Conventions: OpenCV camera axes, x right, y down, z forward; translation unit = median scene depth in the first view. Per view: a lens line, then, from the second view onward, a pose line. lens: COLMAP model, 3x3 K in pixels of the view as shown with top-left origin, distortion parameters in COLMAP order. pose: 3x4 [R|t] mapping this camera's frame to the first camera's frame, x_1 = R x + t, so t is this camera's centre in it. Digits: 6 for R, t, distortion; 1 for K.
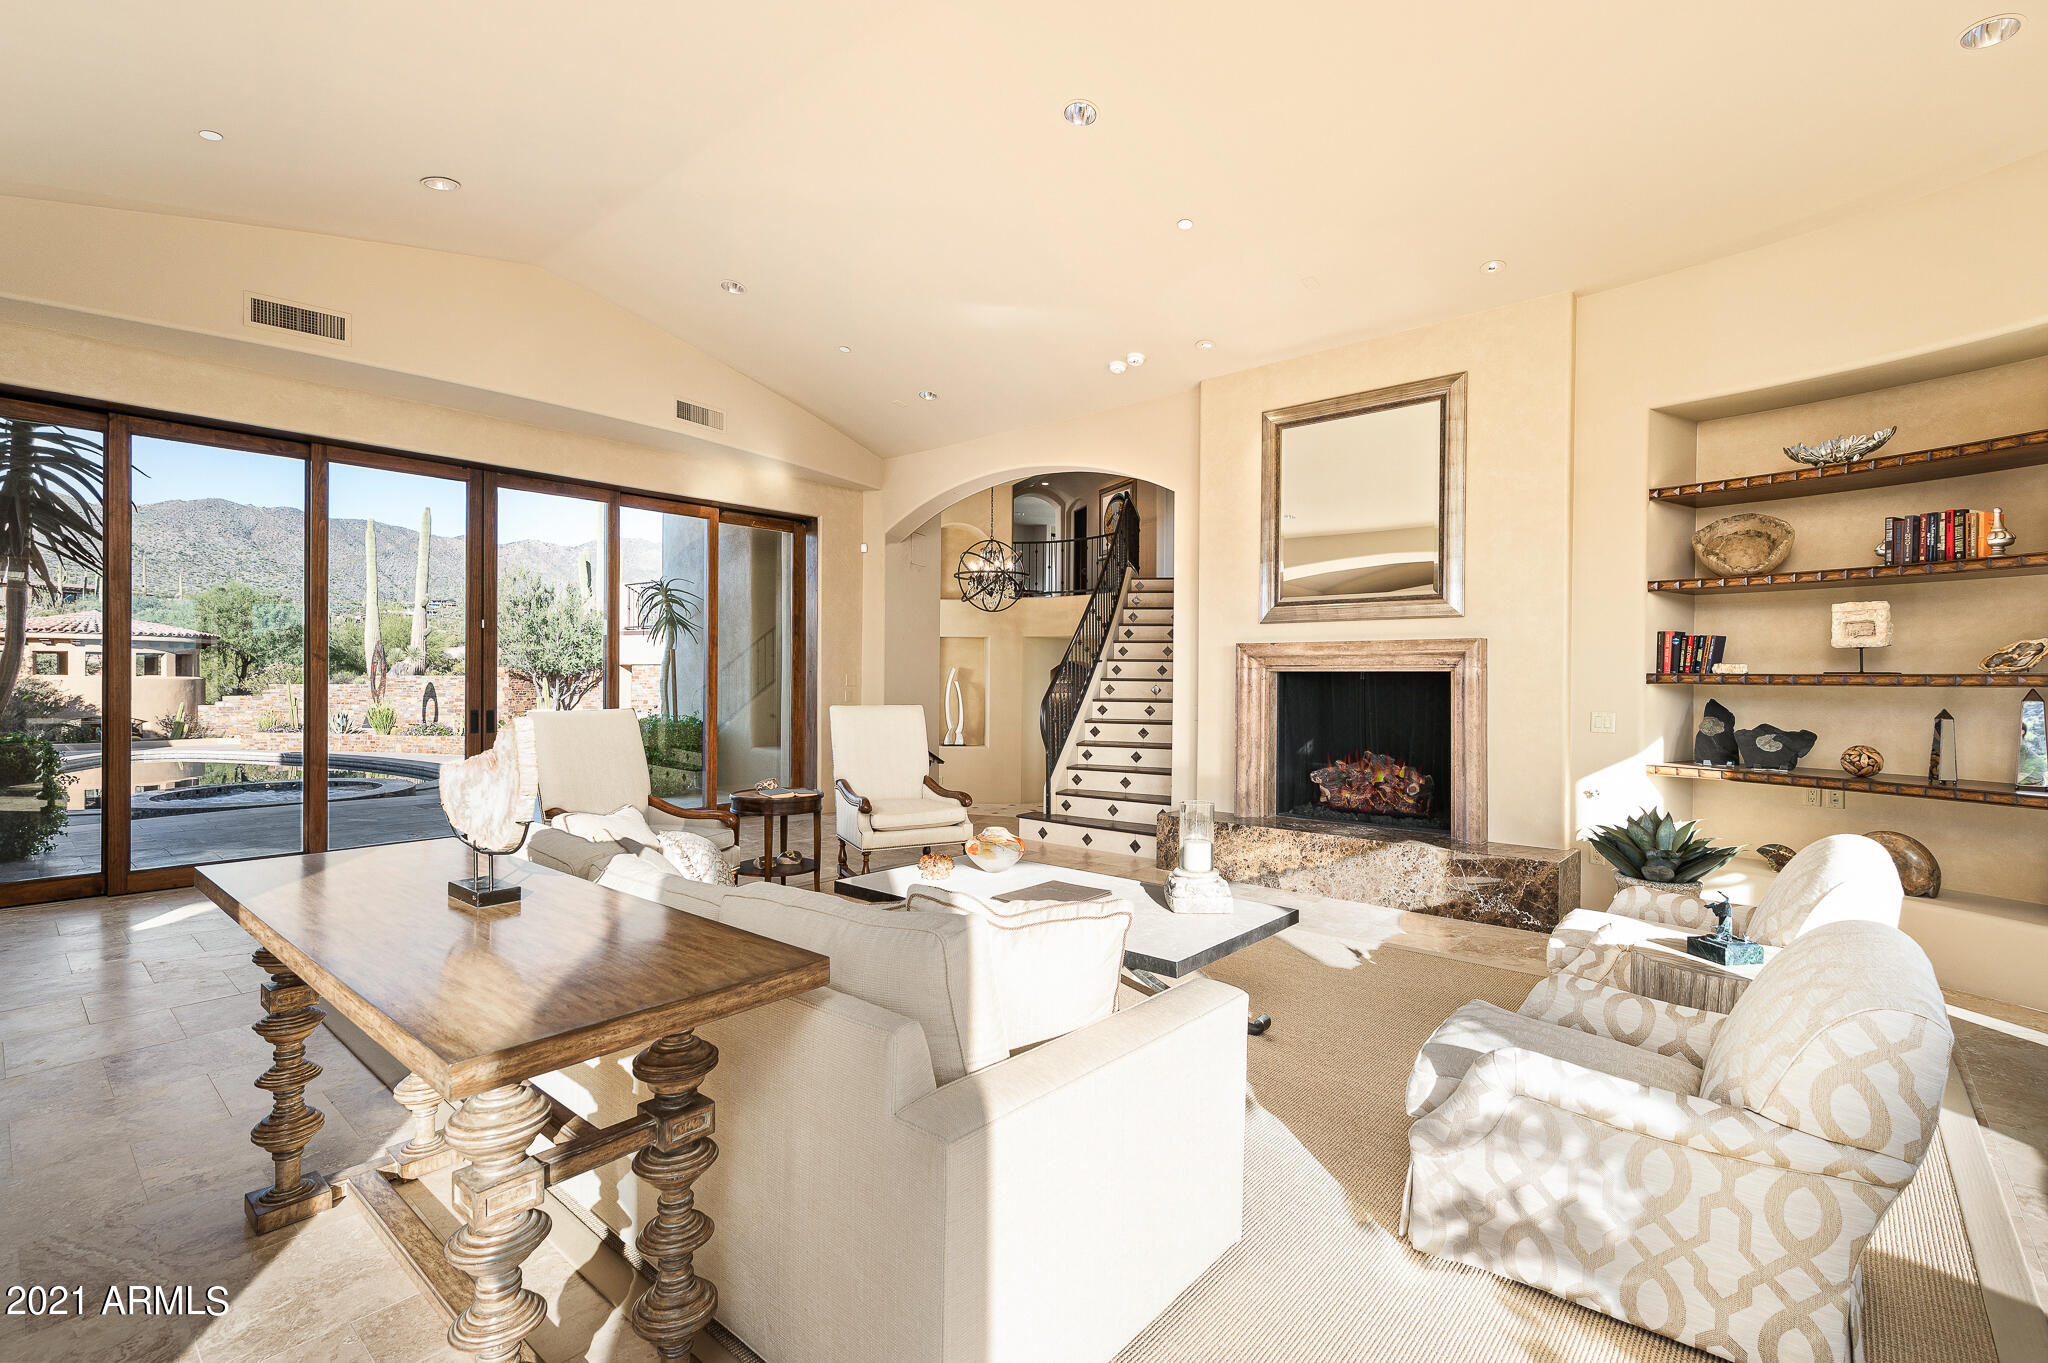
lens RADIAL K [[922.7, 0, 1024.0], [0, 922.7, 681.5], [0, 0, 1]] dist [-0.000022, -0.000102]
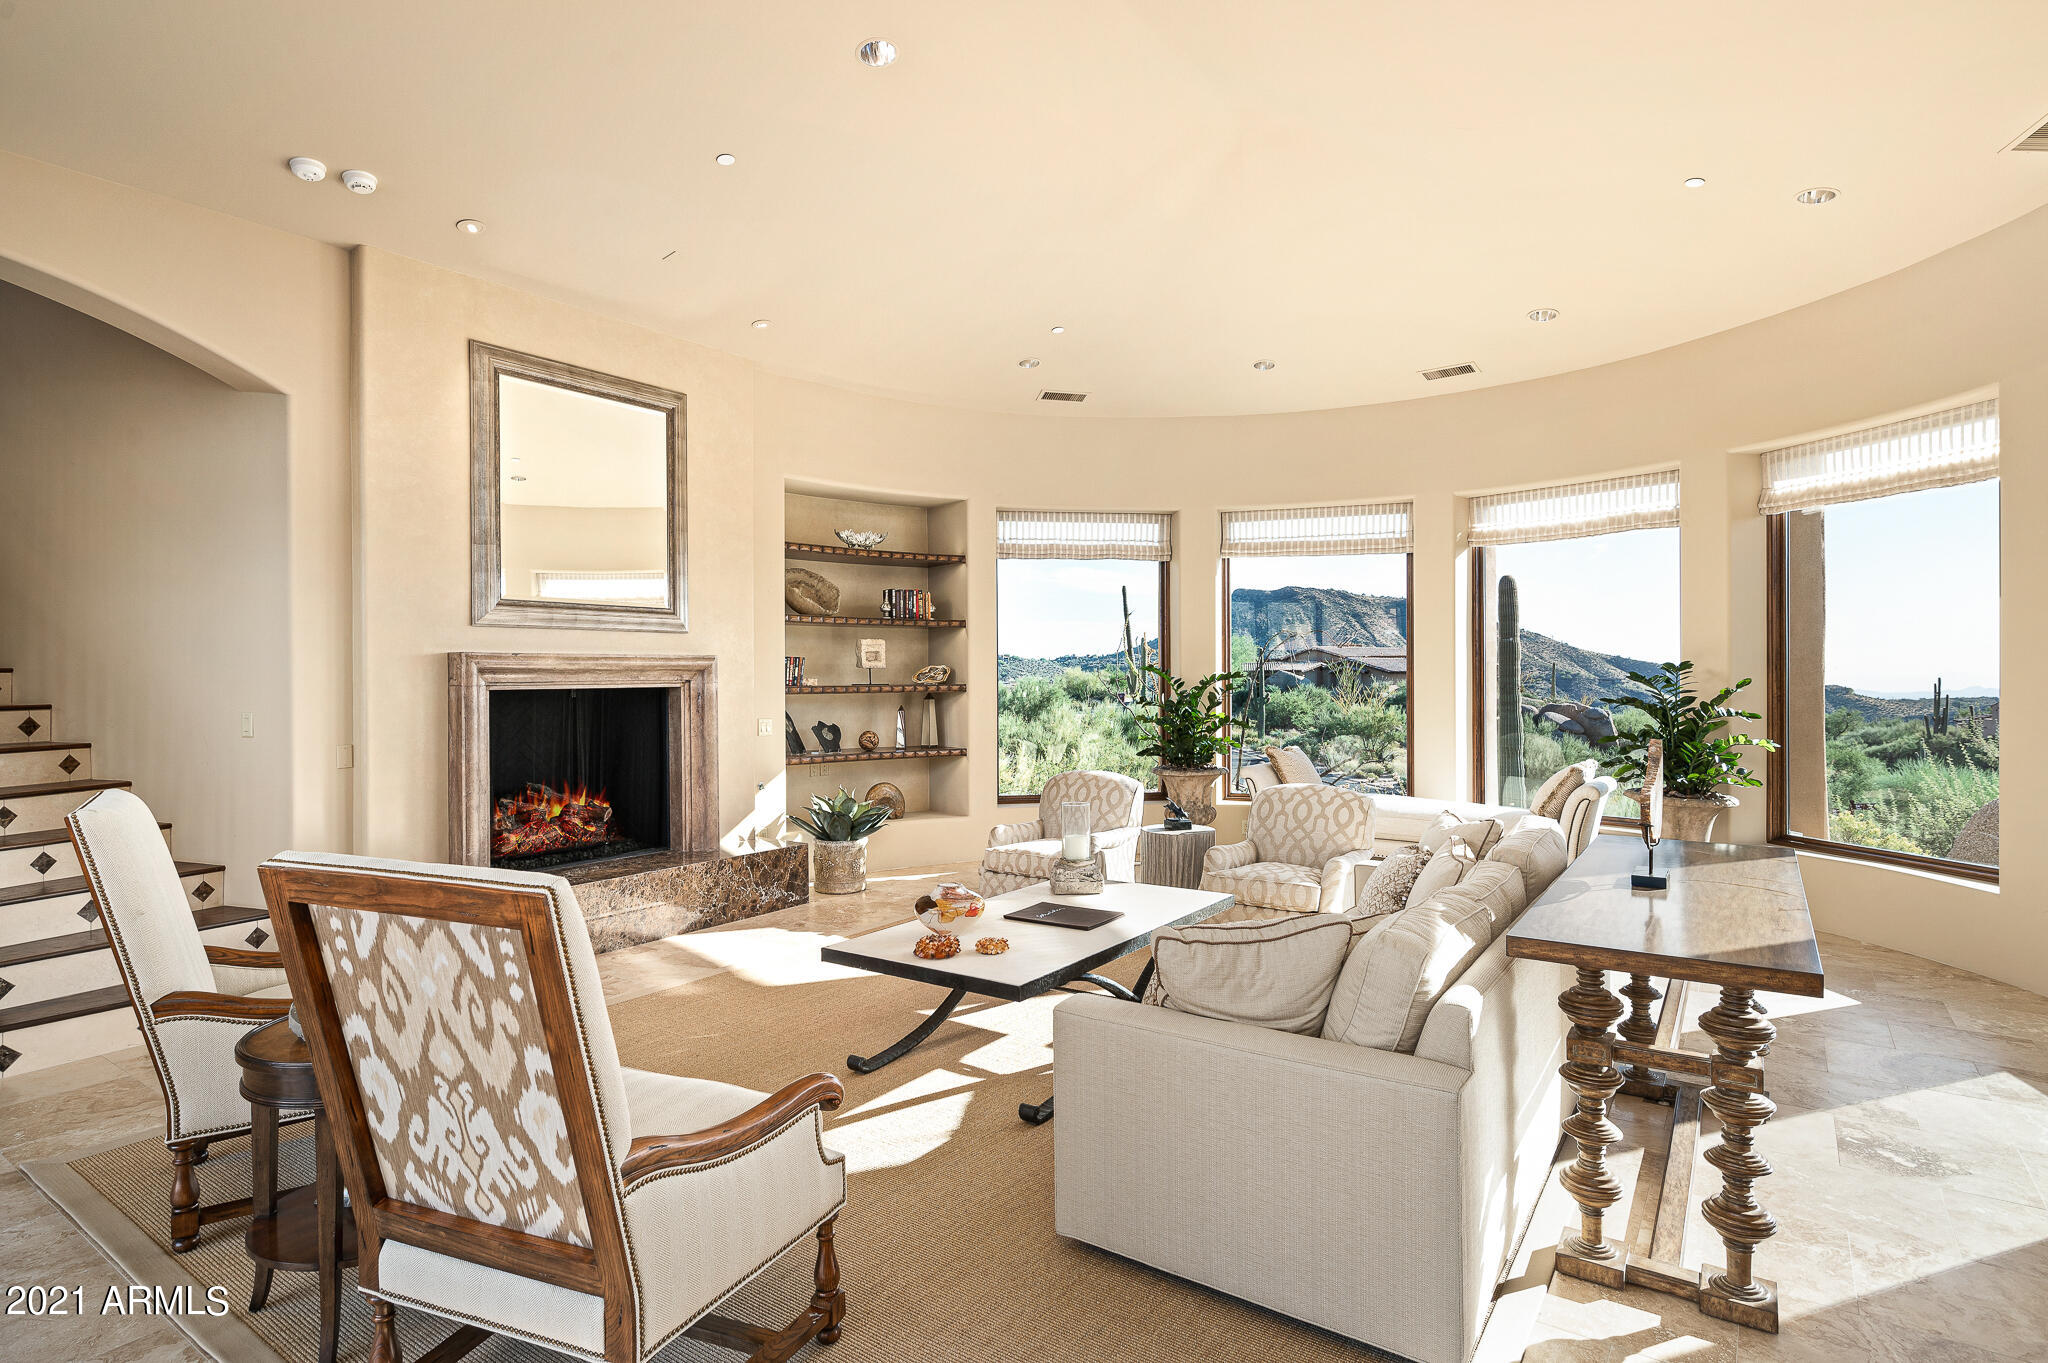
lens RADIAL K [[1058.6, 0, 1024.0], [0, 1058.6, 681.5], [0, 0, 1]] dist [0.003827, 0.000272]
pose [[-0.104050, -0.003771, 0.994565, -0.733442], [0.021174, 0.999758, 0.006006, -0.015756], [-0.994347, 0.021684, -0.103944, 0.756260]]
